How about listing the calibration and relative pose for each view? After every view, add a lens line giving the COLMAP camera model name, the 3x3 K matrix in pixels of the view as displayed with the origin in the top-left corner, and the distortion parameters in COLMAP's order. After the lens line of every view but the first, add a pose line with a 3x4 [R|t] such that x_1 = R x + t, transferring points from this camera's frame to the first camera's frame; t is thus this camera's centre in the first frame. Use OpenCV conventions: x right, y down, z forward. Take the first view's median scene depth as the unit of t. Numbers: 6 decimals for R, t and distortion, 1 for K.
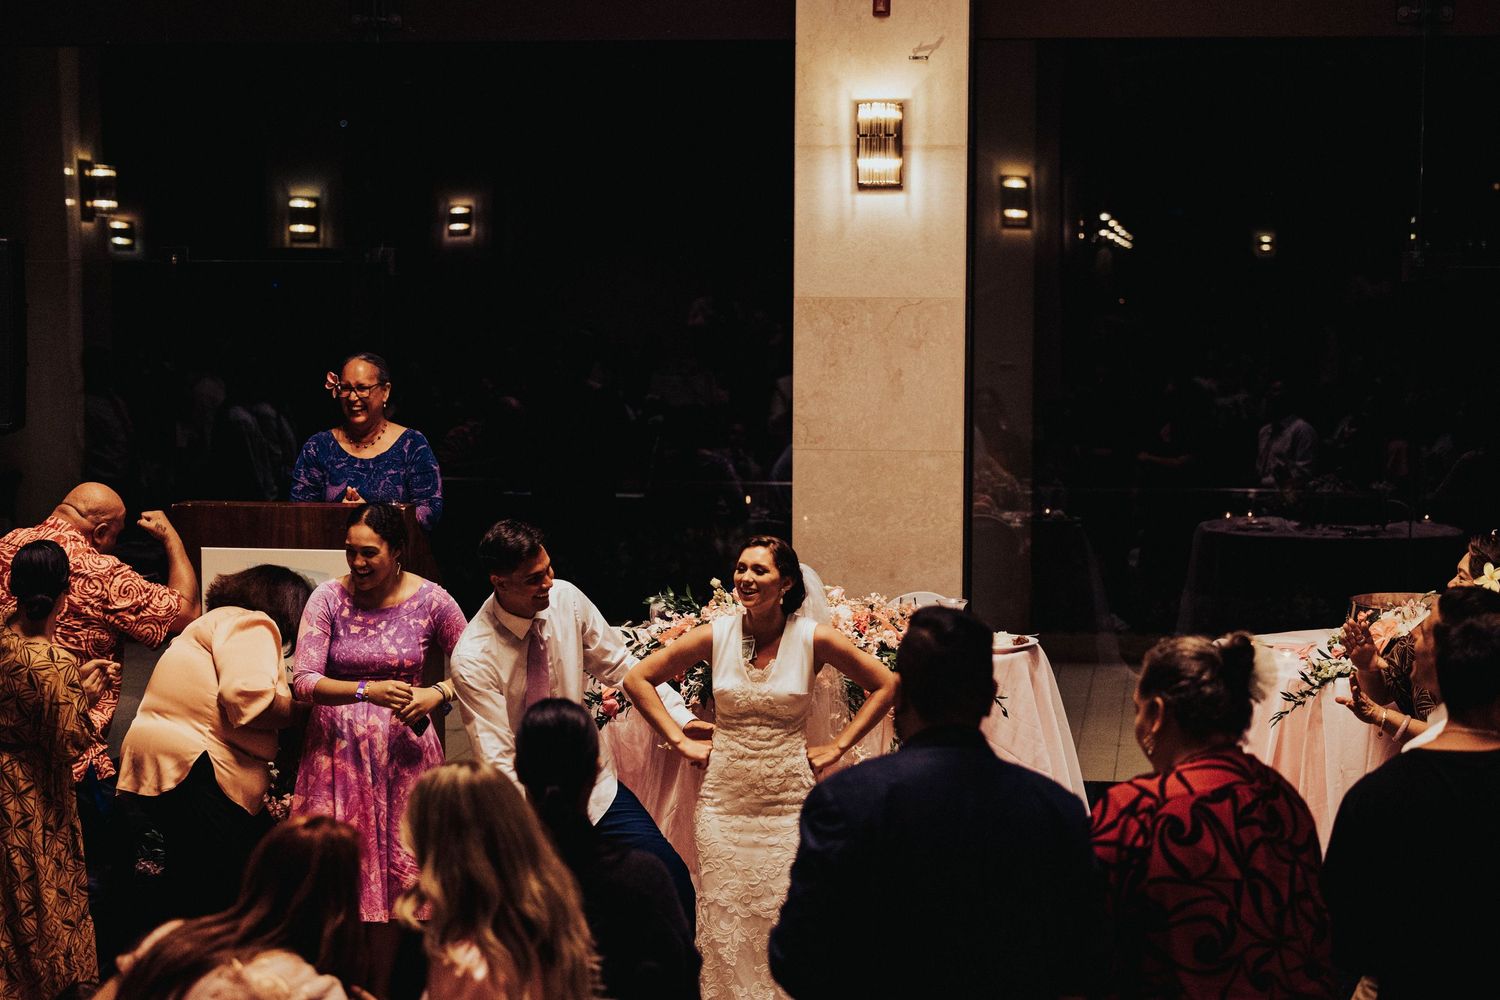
lens RADIAL K [[3673.0, 0, 750.0], [0, 3673.0, 500.0], [0, 0, 1]] dist [0.010839, -0.005020]
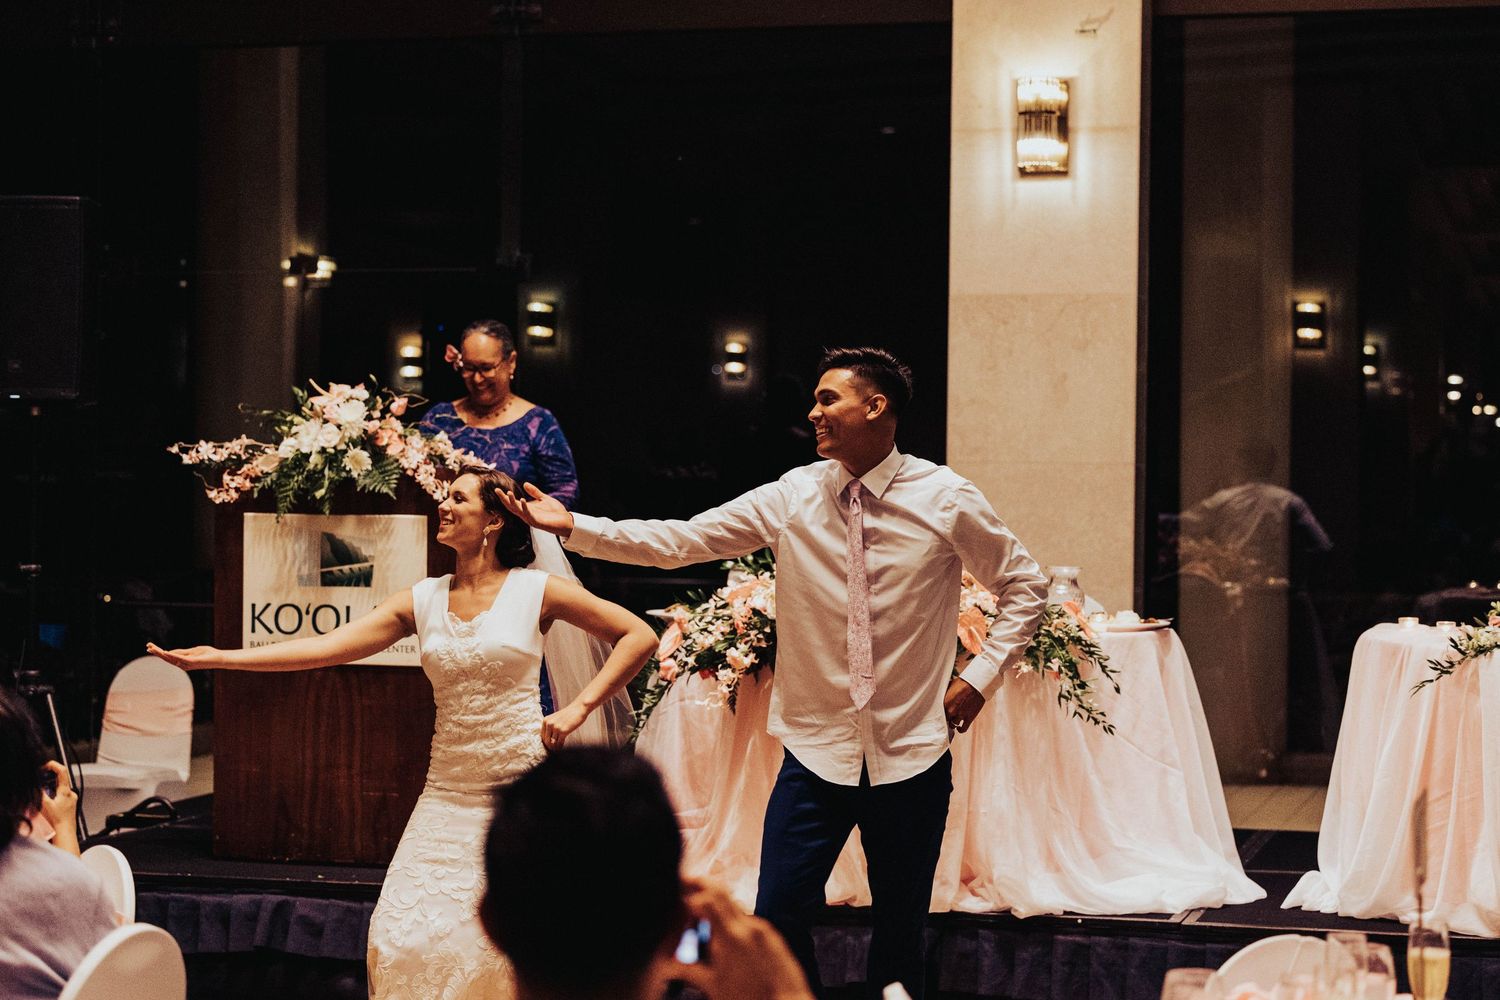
lens RADIAL K [[3673.0, 0, 750.0], [0, 3673.0, 500.0], [0, 0, 1]] dist [0.010839, -0.005020]
pose [[0.990930, 0.006462, -0.134223, 0.086108], [-0.019957, 0.994843, -0.099442, 0.087731], [0.132888, 0.101218, 0.985949, 0.098361]]
